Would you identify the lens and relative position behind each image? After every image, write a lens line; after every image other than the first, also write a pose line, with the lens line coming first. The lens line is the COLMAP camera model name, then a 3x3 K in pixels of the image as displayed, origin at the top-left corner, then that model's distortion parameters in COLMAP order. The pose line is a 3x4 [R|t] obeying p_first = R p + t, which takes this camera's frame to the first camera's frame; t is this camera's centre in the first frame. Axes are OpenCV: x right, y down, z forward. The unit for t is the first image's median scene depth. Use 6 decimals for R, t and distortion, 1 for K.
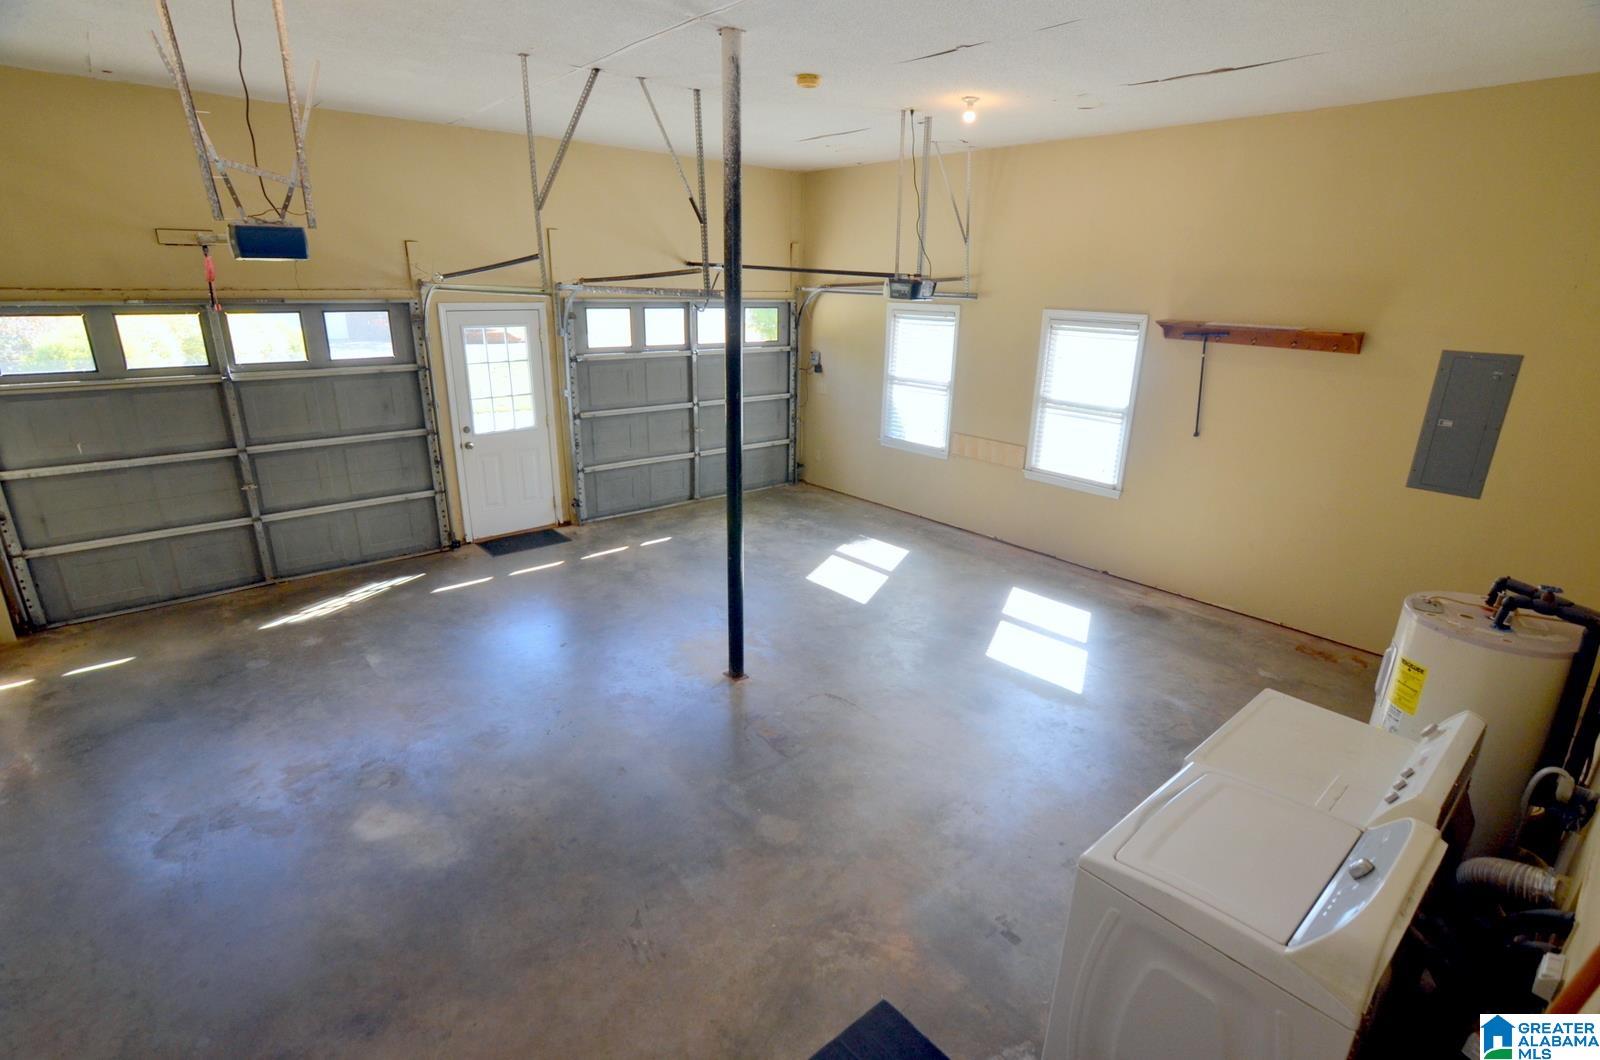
lens RADIAL K [[778.3, 0, 800.4], [0, 778.3, 533.8], [0, 0, 1]] dist [-0.027580, 0.007551]
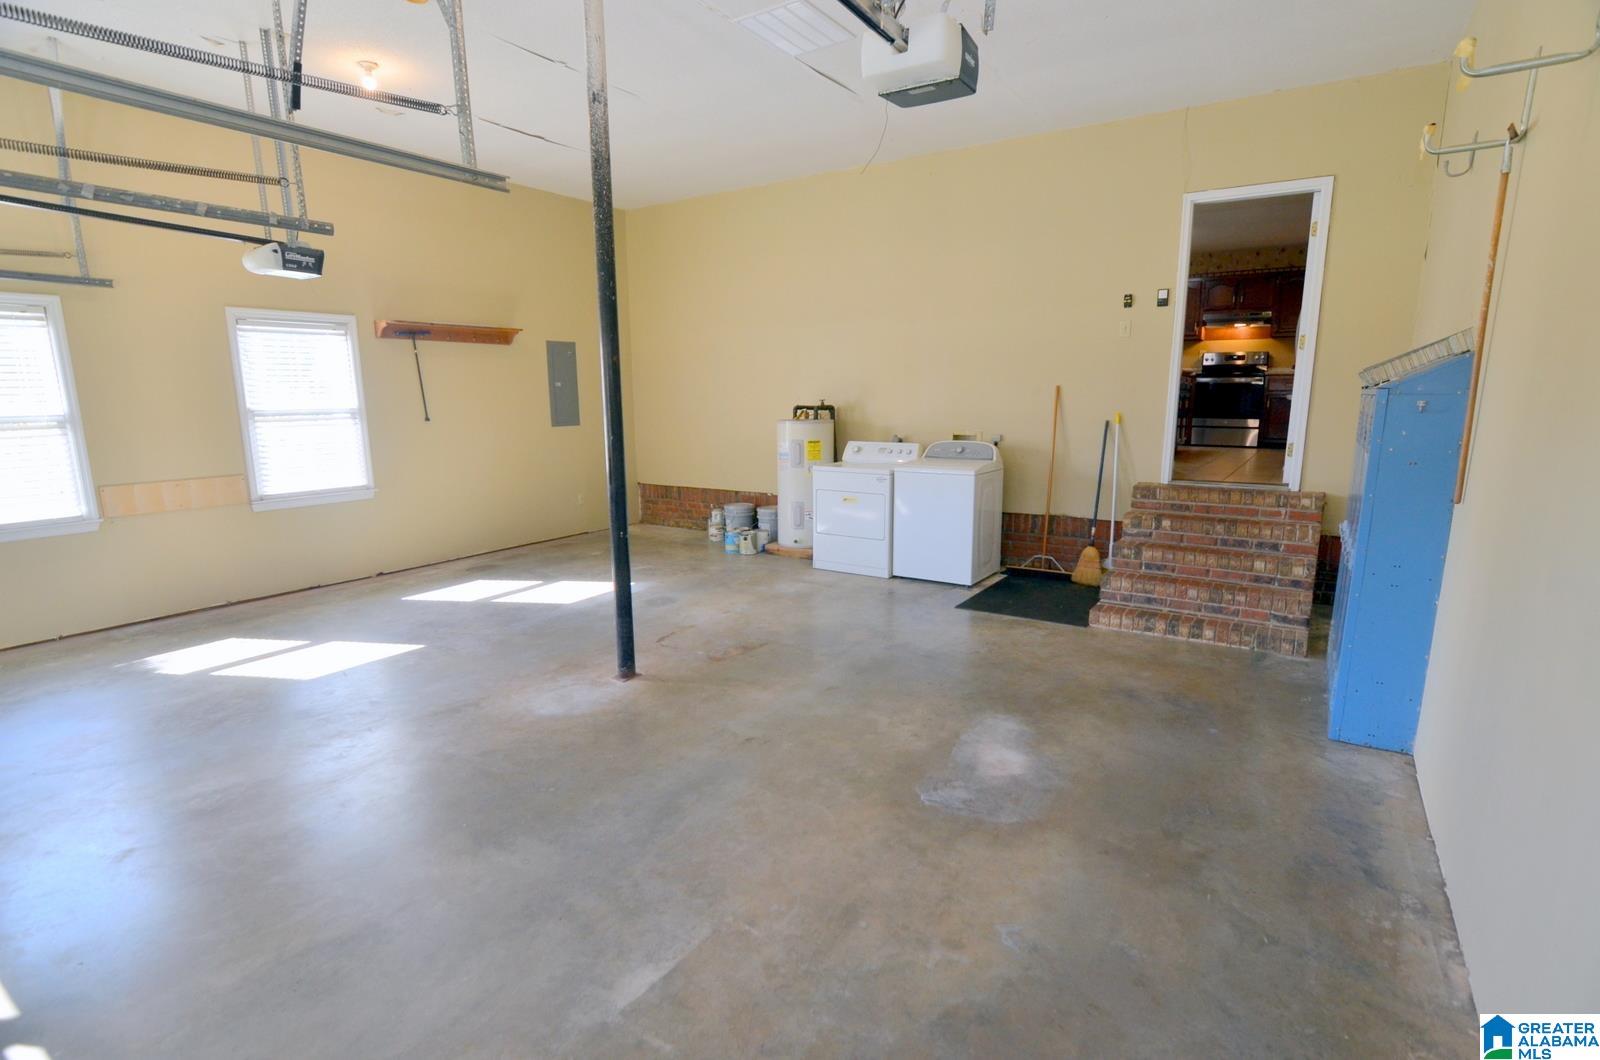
lens RADIAL K [[778.3, 0, 800.4], [0, 778.3, 536.8], [0, 0, 1]] dist [-0.027580, 0.007551]
pose [[-0.267608, -0.197494, 0.943071, -0.769567], [0.298957, 0.913445, 0.276122, -0.120379], [-0.915975, 0.355830, -0.185403, 0.763968]]
